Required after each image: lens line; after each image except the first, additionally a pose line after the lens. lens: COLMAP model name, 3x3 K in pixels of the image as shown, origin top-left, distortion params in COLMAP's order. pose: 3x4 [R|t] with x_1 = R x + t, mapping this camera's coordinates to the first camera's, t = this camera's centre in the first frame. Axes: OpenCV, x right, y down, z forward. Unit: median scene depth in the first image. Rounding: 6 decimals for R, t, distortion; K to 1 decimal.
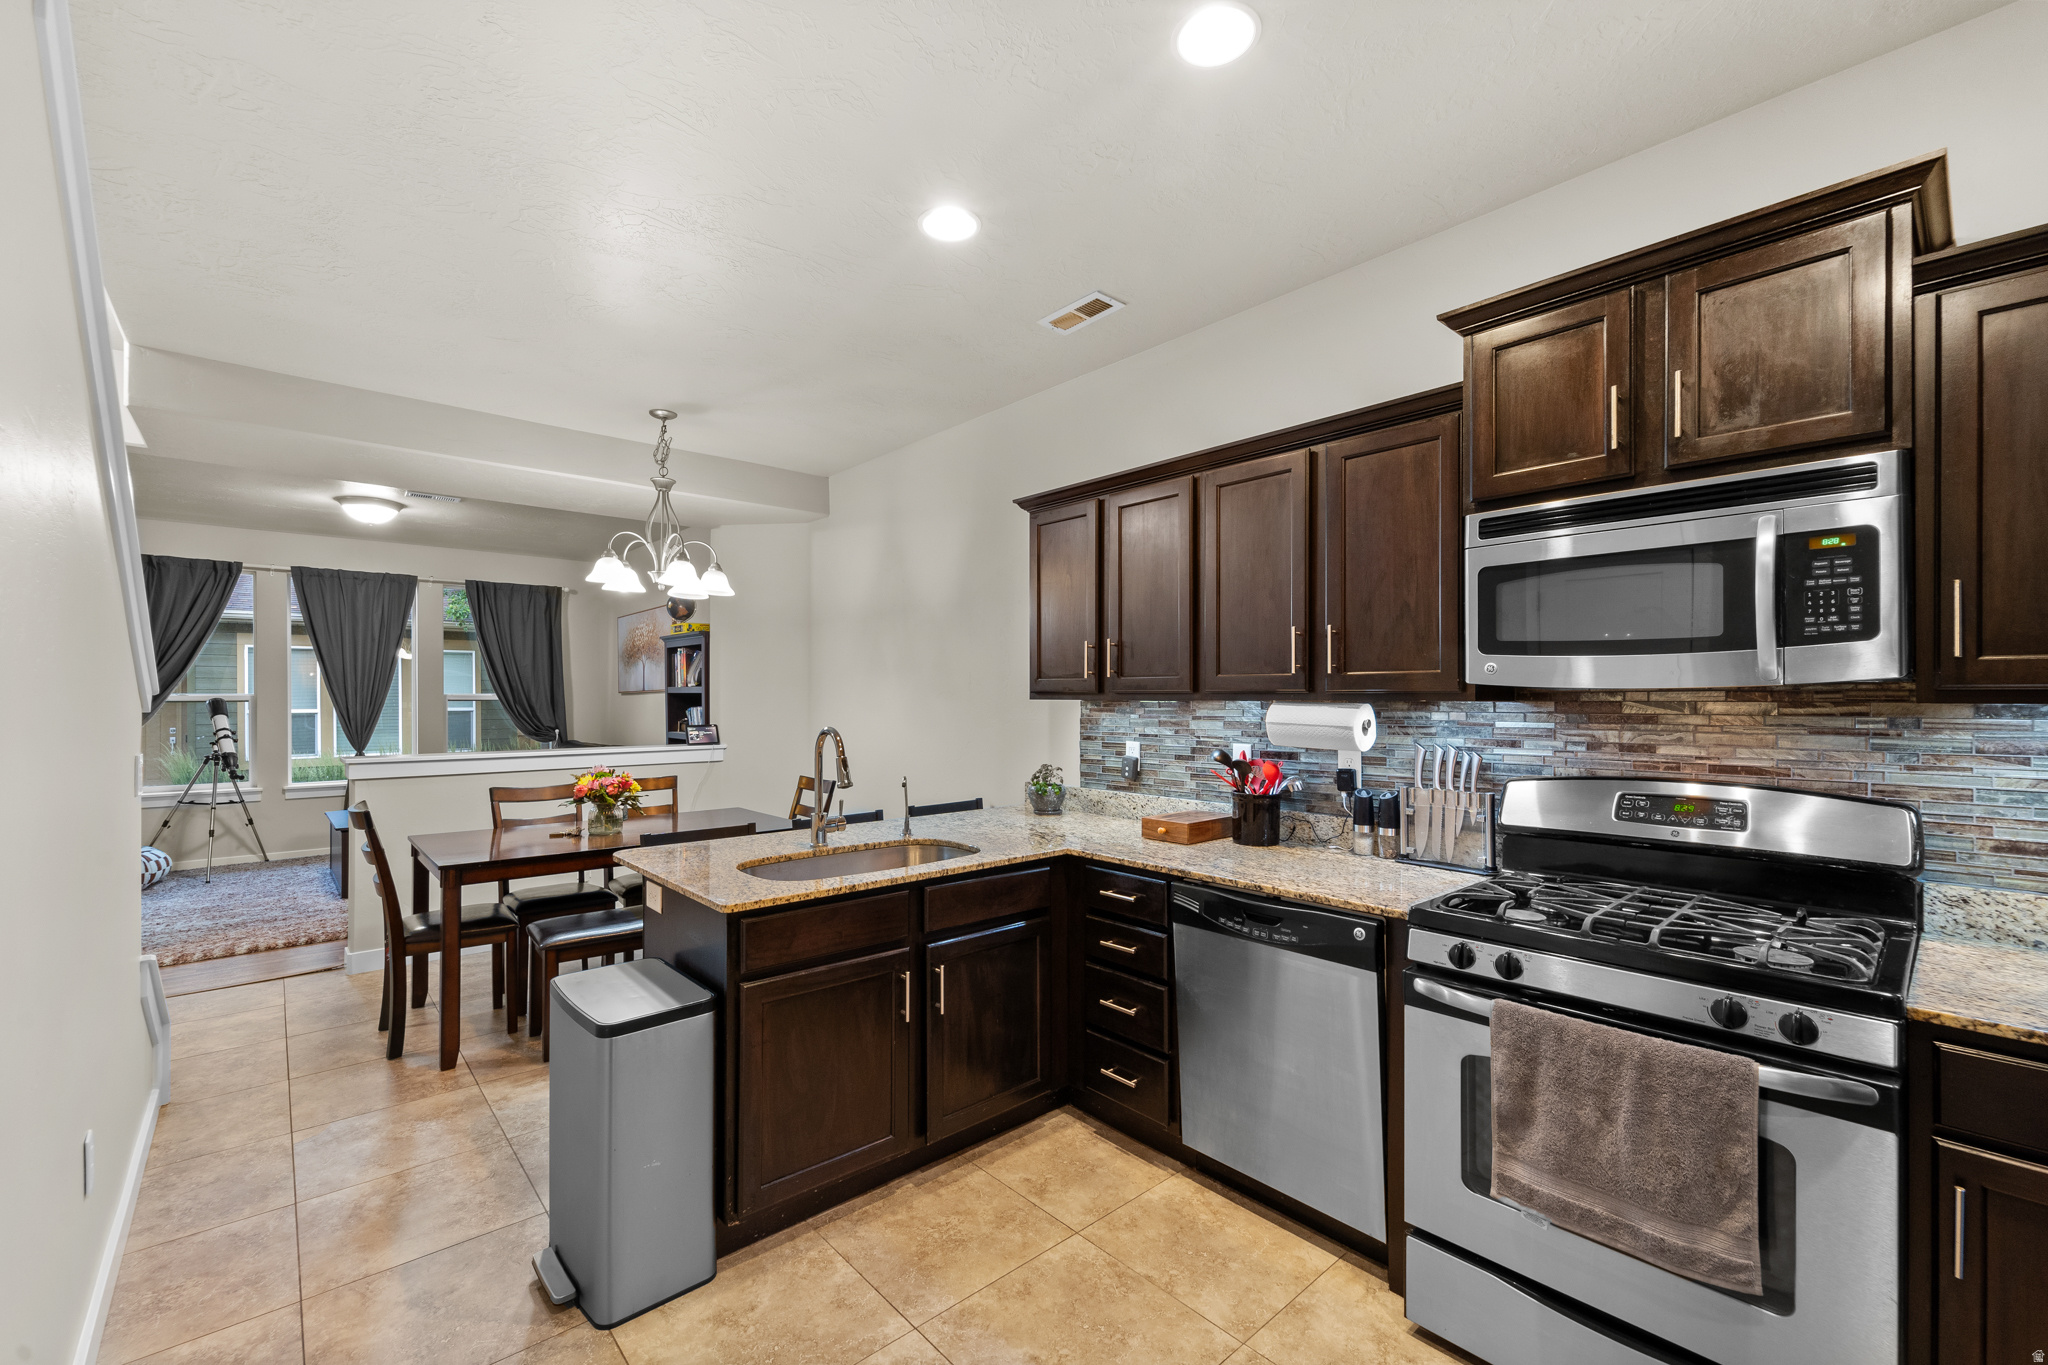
lens RADIAL K [[854.7, 0, 1017.5], [0, 854.7, 692.4], [0, 0, 1]] dist [0.004085, -0.001189]
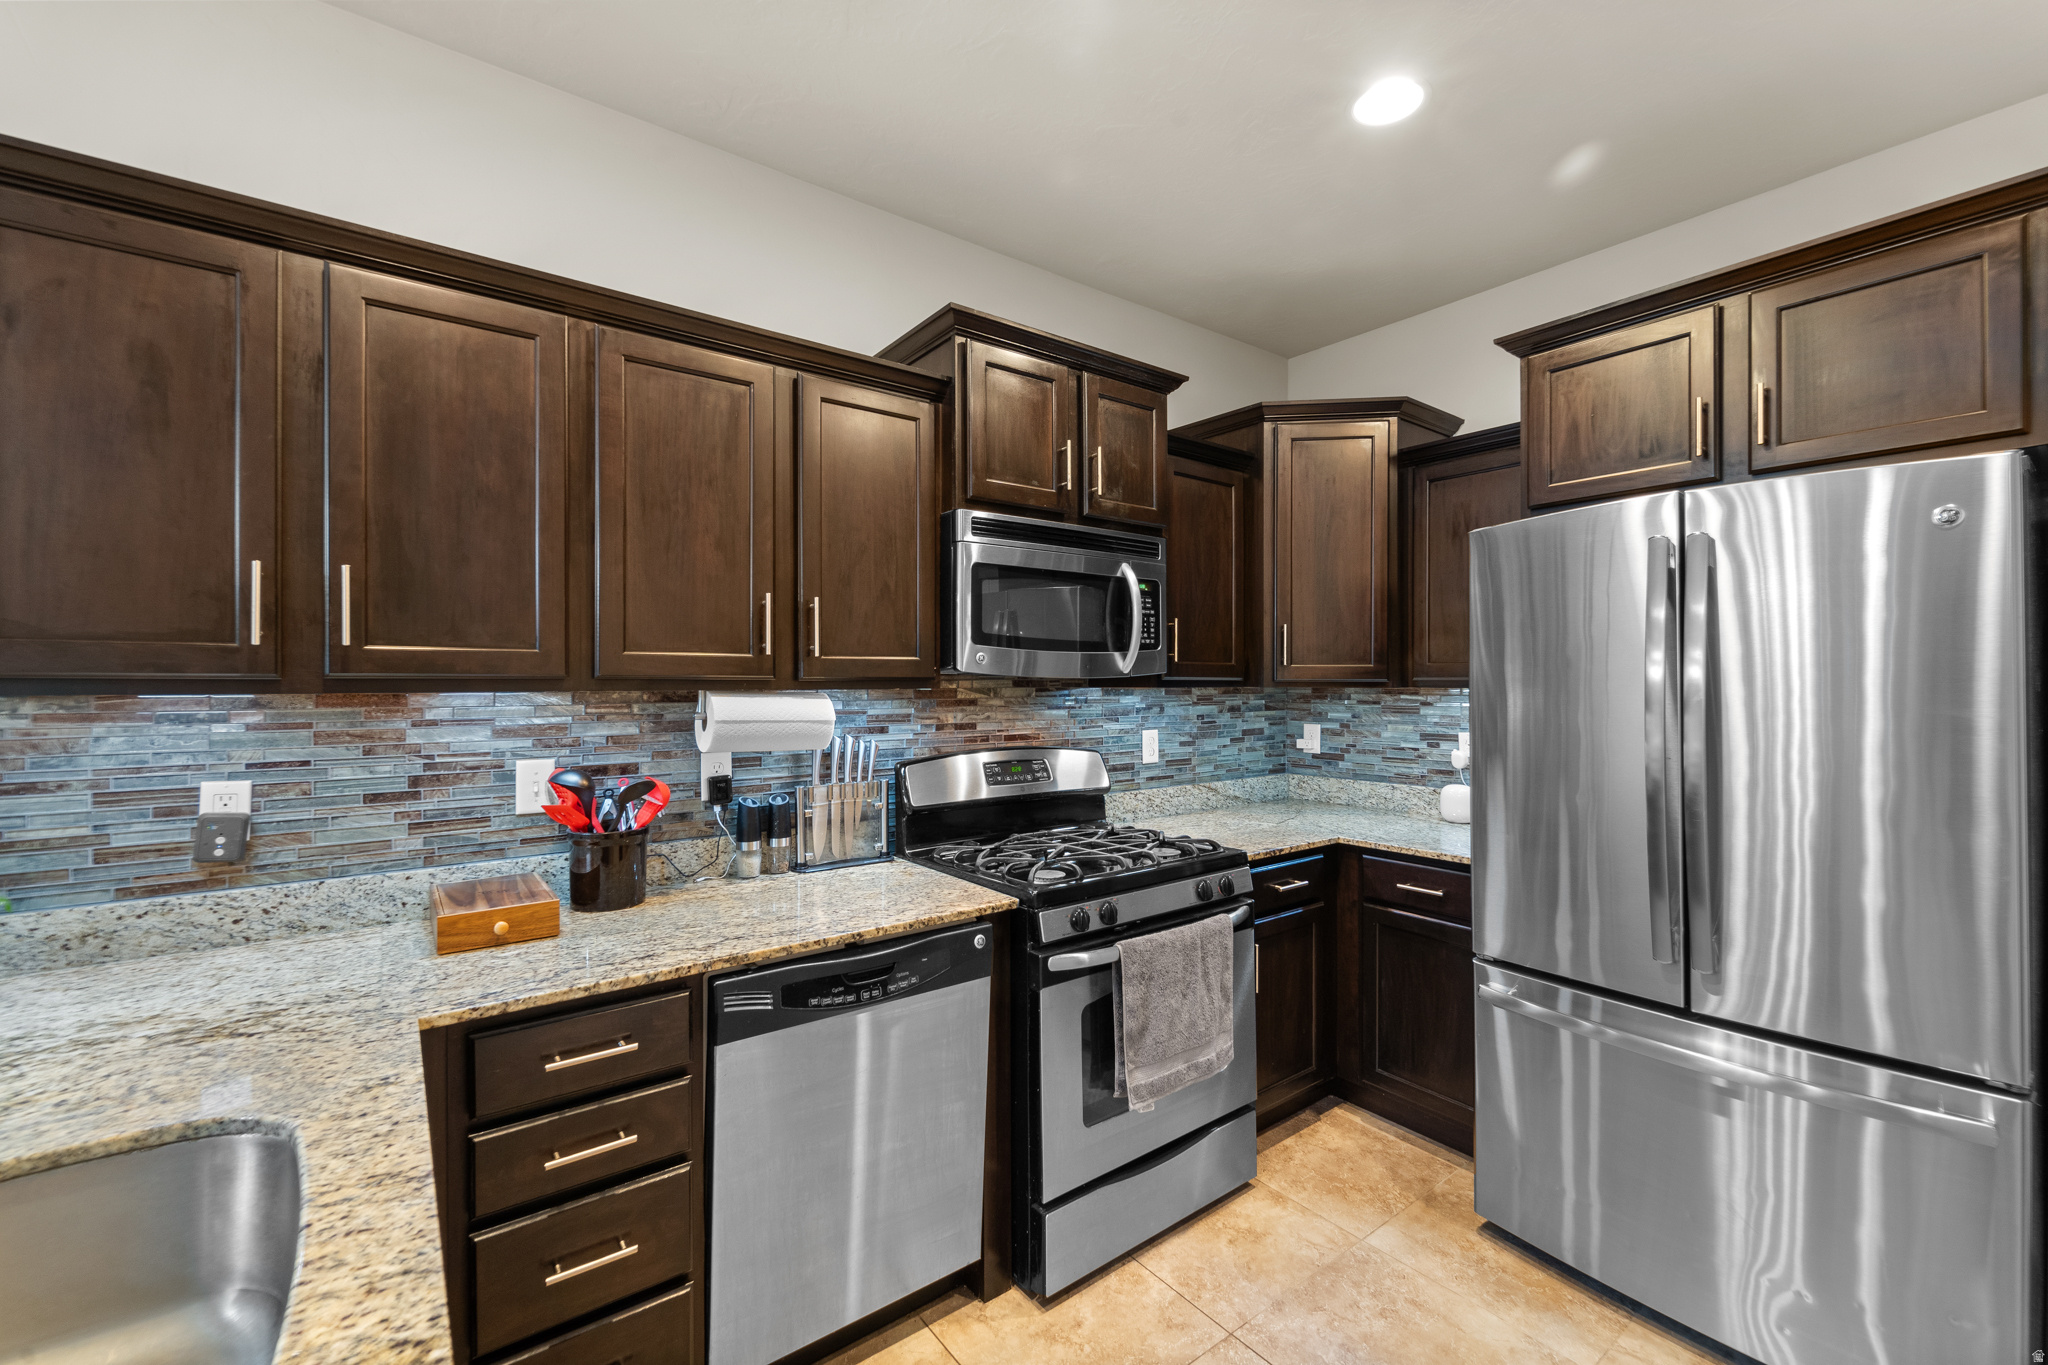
lens RADIAL K [[854.7, 0, 1024.3], [0, 854.7, 680.4], [0, 0, 1]] dist [0.004085, -0.001189]
pose [[0.067448, 0.001989, 0.997721, -0.329097], [-0.003705, 0.999992, -0.001743, 0.000940], [-0.997716, -0.003579, 0.067455, 0.563526]]
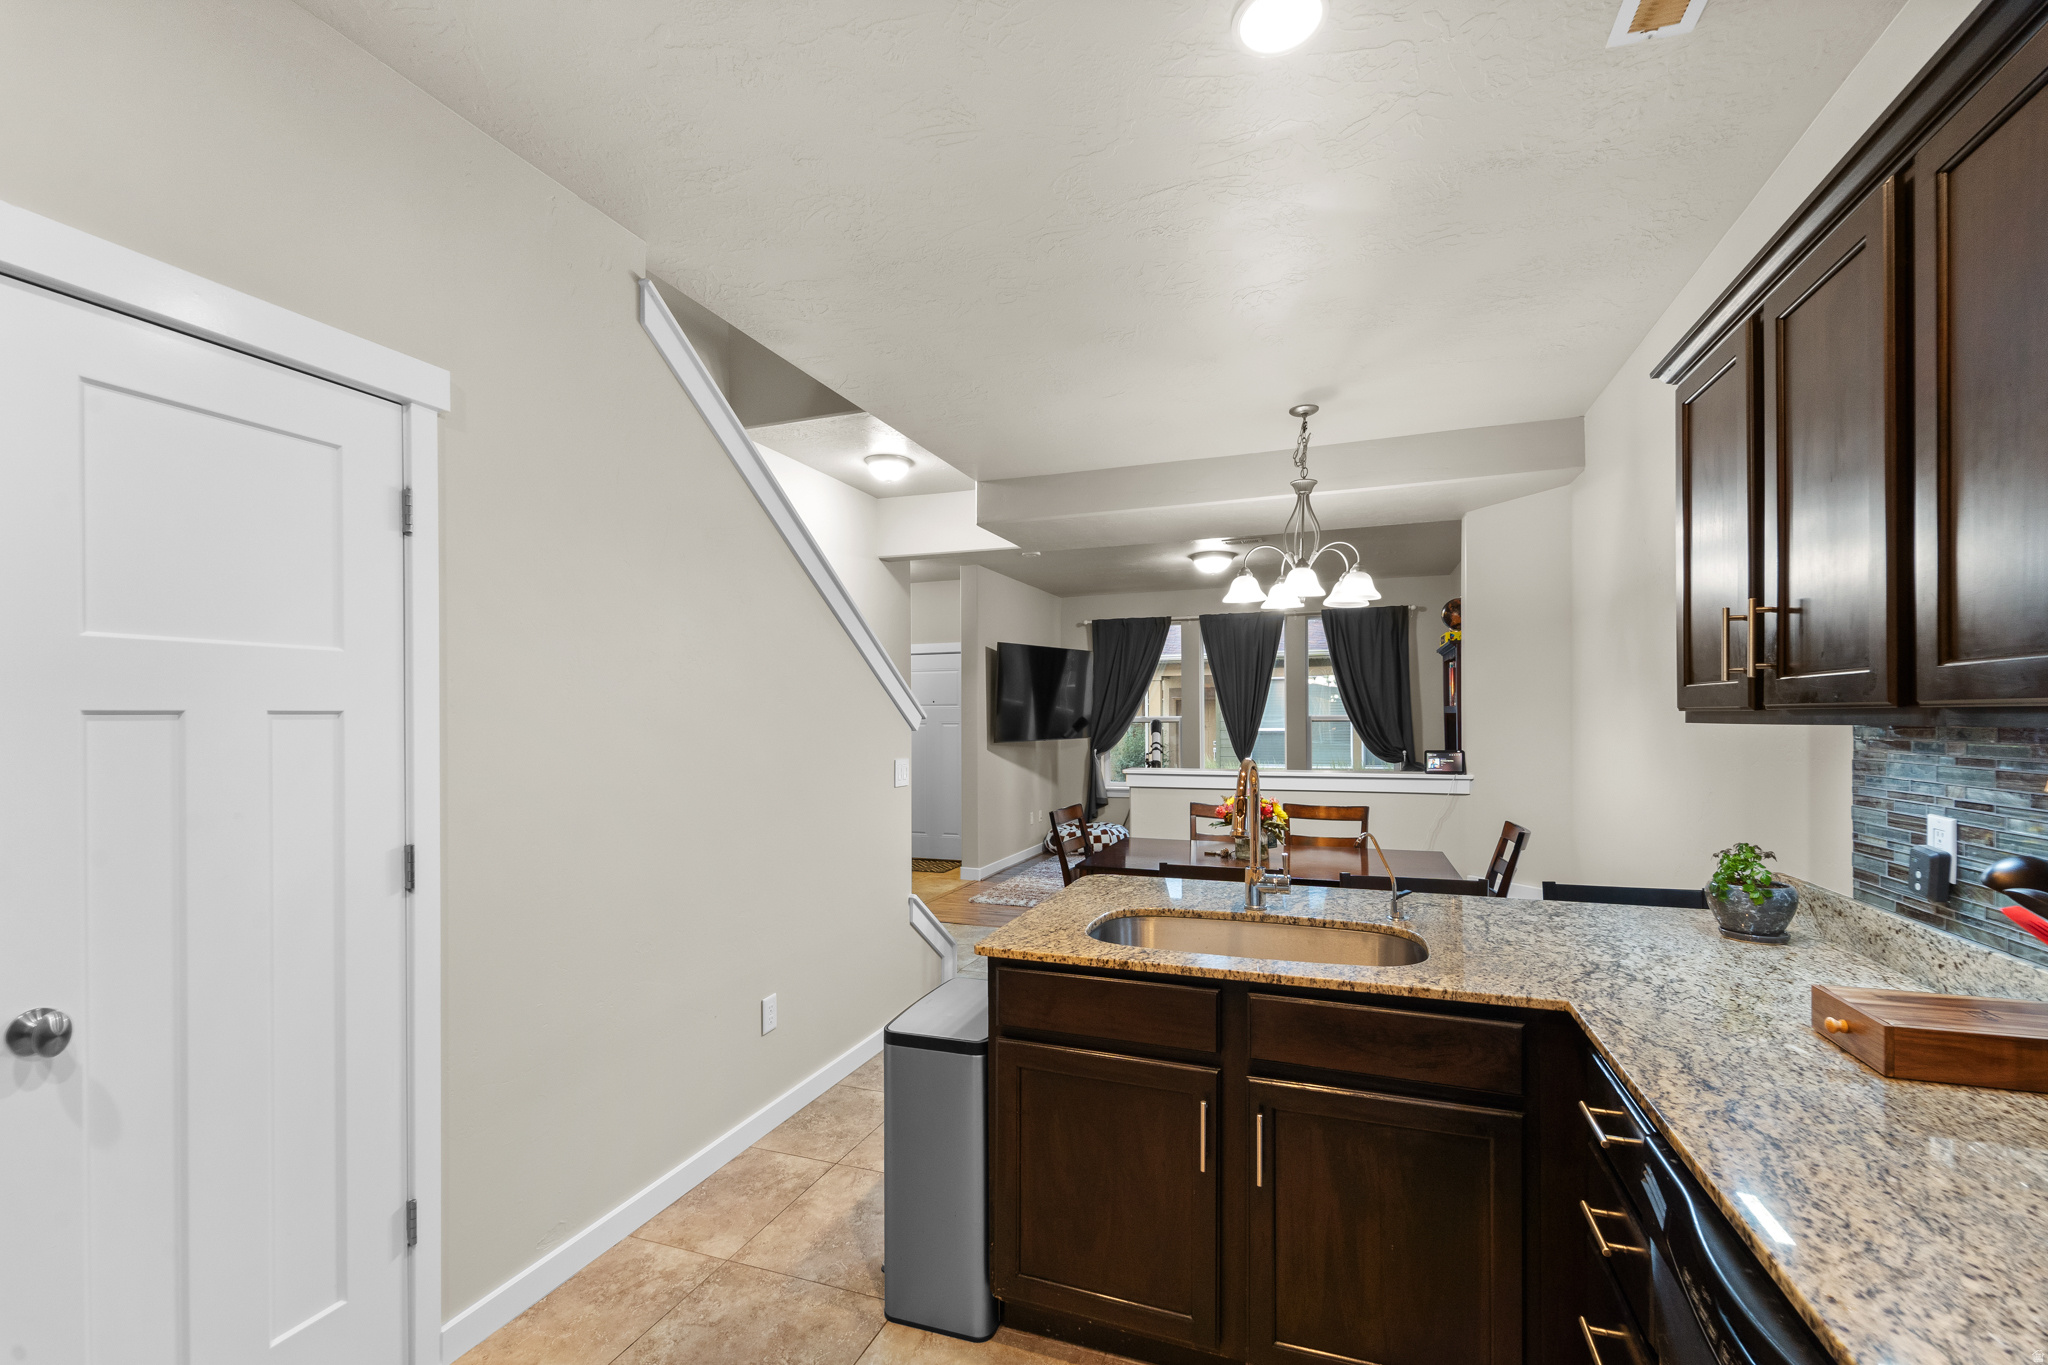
lens RADIAL K [[854.7, 0, 1029.8], [0, 854.7, 718.0], [0, 0, 1]] dist [0.004085, -0.001189]
pose [[0.480154, -0.004274, -0.877174, 0.320775], [0.011104, 0.999938, 0.001206, -0.000140], [0.877114, -0.010319, 0.480171, 0.389511]]
